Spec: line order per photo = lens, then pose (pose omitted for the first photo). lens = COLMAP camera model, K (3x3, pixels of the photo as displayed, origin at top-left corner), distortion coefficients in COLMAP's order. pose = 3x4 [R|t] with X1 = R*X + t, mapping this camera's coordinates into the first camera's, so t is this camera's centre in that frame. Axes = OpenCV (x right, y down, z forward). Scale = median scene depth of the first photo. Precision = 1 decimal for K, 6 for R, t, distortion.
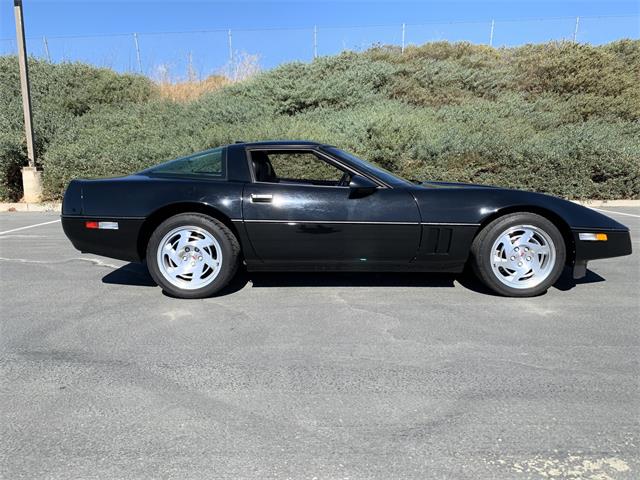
lens RADIAL K [[490.4, 0, 318.7], [0, 490.4, 236.1], [0, 0, 1]] dist [0.026466, -0.026609]
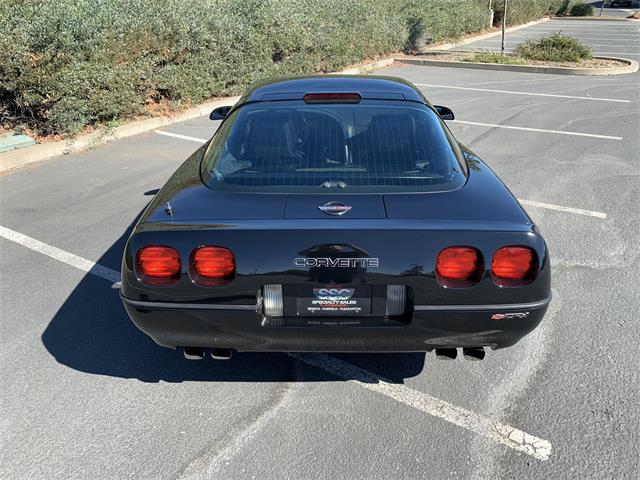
lens RADIAL K [[490.4, 0, 320.7], [0, 490.4, 235.0], [0, 0, 1]] dist [0.026466, -0.026609]
pose [[0.520238, -0.371337, 0.769065, -0.095968], [0.120879, 0.923473, 0.364122, -0.127732], [-0.845424, -0.096466, 0.525313, 0.486188]]
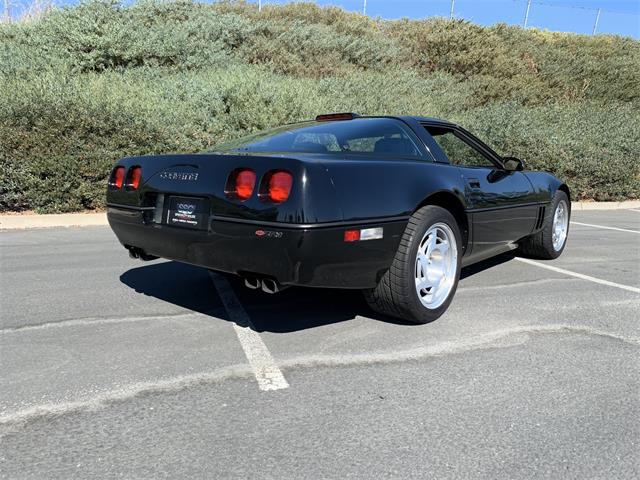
lens RADIAL K [[490.4, 0, 322.7], [0, 490.4, 235.1], [0, 0, 1]] dist [0.026466, -0.026609]
pose [[0.948573, -0.031984, 0.314937, 0.014393], [0.031150, 0.999485, 0.007684, -0.037245], [-0.315021, 0.002521, 0.949081, 0.345384]]
